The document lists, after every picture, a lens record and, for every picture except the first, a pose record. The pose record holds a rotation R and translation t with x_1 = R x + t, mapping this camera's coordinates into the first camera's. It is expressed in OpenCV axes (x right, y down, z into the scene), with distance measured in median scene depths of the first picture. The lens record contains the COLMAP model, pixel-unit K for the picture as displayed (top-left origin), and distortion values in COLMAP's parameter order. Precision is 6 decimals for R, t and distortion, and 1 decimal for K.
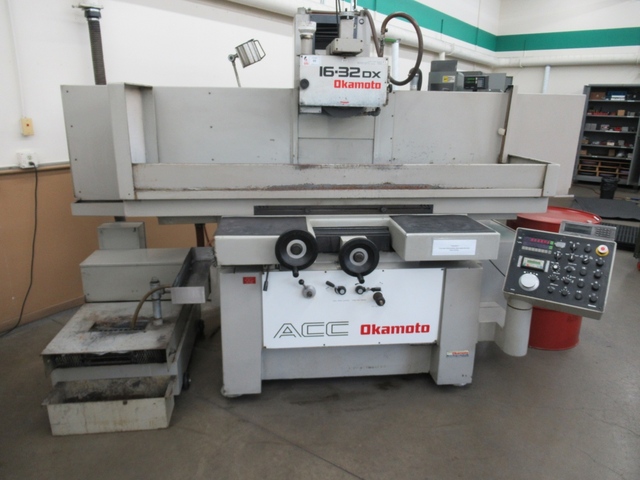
lens RADIAL K [[479.1, 0, 317.8], [0, 479.1, 242.2], [0, 0, 1]] dist [-0.007893, -0.003087]
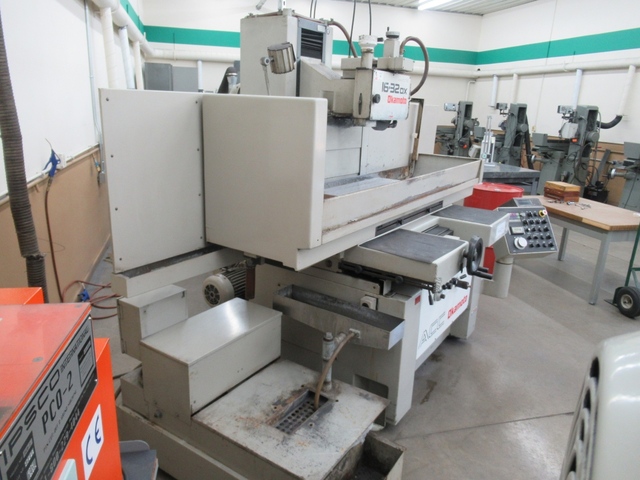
lens RADIAL K [[479.1, 0, 318.7], [0, 479.1, 240.6], [0, 0, 1]] dist [-0.007893, -0.003087]
pose [[0.640049, -0.203314, 0.740946, -0.925262], [0.181633, 0.977058, 0.111204, -0.177503], [-0.746556, 0.063405, 0.662294, 0.452582]]
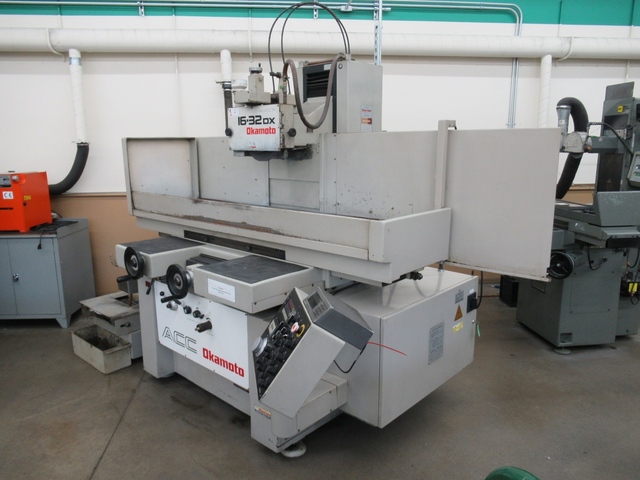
lens RADIAL K [[479.1, 0, 320.4], [0, 479.1, 242.0], [0, 0, 1]] dist [-0.007893, -0.003087]
pose [[0.659877, 0.130499, -0.739955, 1.033707], [-0.189747, 0.981825, 0.003943, -0.117795], [0.727021, 0.137802, 0.672645, 0.422937]]
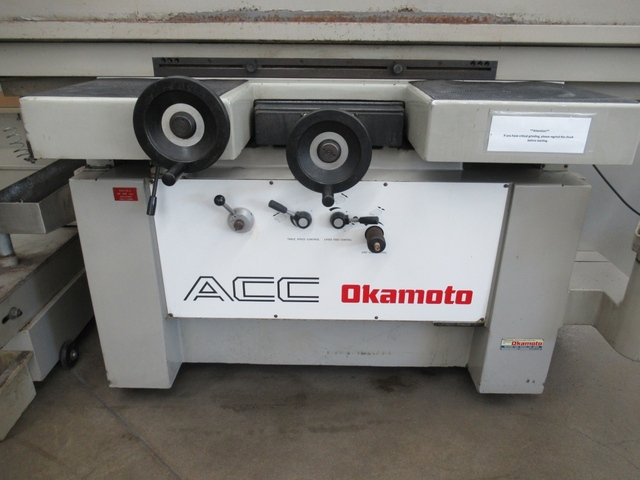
lens RADIAL K [[479.1, 0, 318.9], [0, 479.1, 243.0], [0, 0, 1]] dist [-0.007893, -0.003087]
pose [[0.993430, 0.042664, -0.106194, 0.118207], [-0.026971, 0.989056, 0.145055, 0.047304], [0.111221, -0.141237, 0.983708, 0.465855]]
